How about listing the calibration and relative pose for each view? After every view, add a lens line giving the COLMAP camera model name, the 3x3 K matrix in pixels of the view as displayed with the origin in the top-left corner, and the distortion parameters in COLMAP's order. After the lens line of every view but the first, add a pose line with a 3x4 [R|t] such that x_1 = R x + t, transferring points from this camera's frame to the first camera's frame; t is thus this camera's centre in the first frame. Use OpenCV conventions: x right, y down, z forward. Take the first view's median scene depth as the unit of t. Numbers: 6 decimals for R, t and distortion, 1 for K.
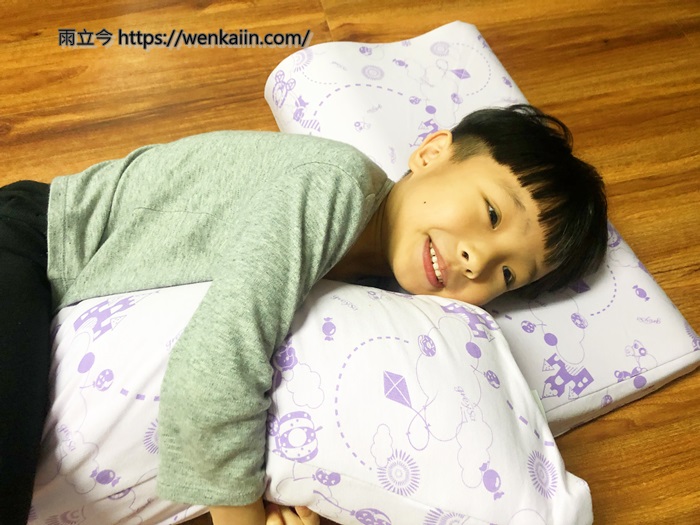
lens RADIAL K [[573.0, 0, 350.0], [0, 573.0, 262.5], [0, 0, 1]] dist [-0.005199, -0.000600]
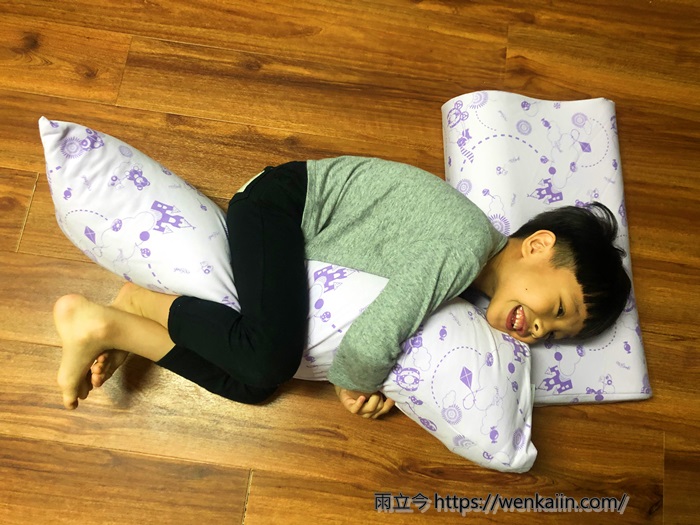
lens RADIAL K [[539.2, 0, 350.0], [0, 539.2, 262.5], [0, 0, 1]] dist [-0.015535, 0.011562]
pose [[0.933528, 0.355463, -0.046599, -0.176429], [-0.329963, 0.902743, 0.276007, -0.262136], [0.140177, -0.242284, 0.960025, -0.376443]]
